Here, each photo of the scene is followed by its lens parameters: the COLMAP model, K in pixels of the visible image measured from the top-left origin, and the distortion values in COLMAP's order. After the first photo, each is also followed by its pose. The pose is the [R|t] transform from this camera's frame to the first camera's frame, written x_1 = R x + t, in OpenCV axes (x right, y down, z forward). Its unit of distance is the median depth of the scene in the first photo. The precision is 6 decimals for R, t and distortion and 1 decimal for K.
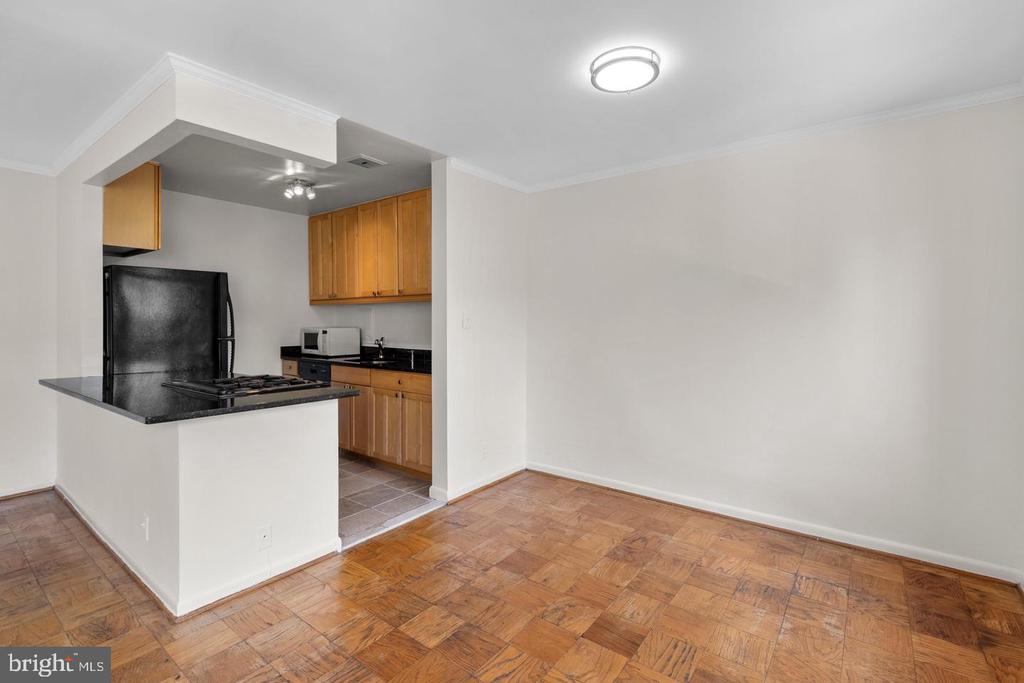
lens RADIAL K [[467.1, 0, 518.3], [0, 467.1, 330.7], [0, 0, 1]] dist [0.003831, -0.000491]
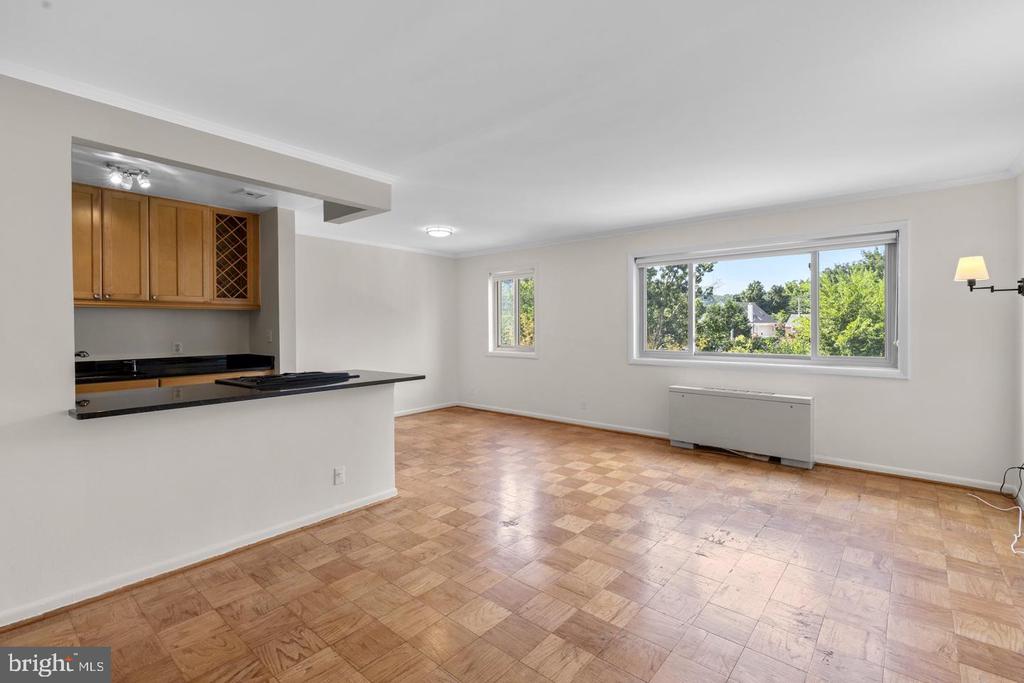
lens RADIAL K [[467.1, 0, 520.8], [0, 467.1, 327.4], [0, 0, 1]] dist [0.003831, -0.000491]
pose [[0.050841, -0.008403, 0.998671, -1.101826], [0.026598, 0.999621, 0.007057, -0.007912], [-0.998353, 0.026204, 0.051045, 0.193424]]
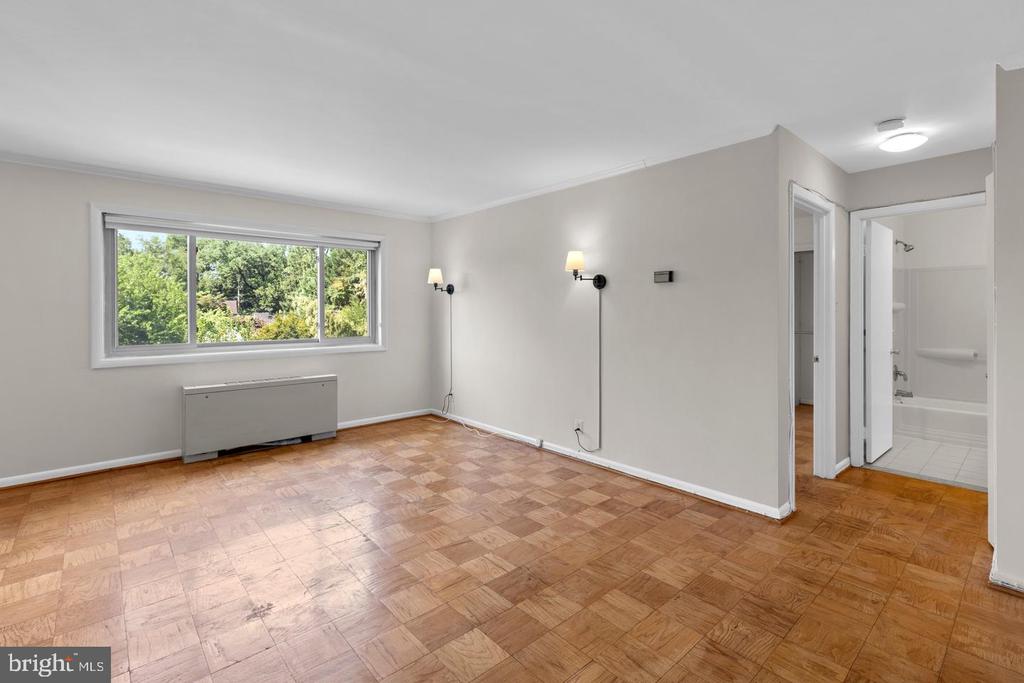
lens RADIAL K [[467.1, 0, 510.8], [0, 467.1, 316.0], [0, 0, 1]] dist [0.003831, -0.000491]
pose [[-0.980798, -0.003618, 0.194995, -0.744755], [0.003011, 0.999428, 0.033688, -0.014965], [-0.195005, 0.033629, -0.980226, 0.636797]]
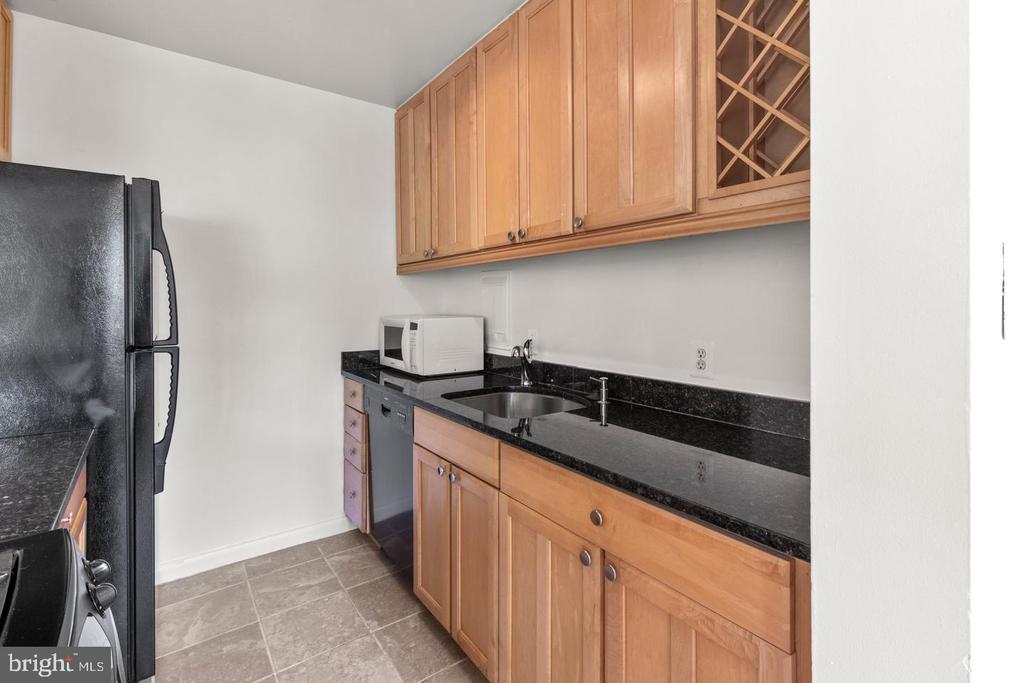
lens RADIAL K [[467.1, 0, 521.7], [0, 467.1, 304.2], [0, 0, 1]] dist [0.003831, -0.000491]
pose [[0.961951, -0.002635, -0.273208, -0.184611], [-0.003724, 0.999734, -0.022751, -0.009610], [0.273196, 0.022903, 0.961686, 0.599641]]
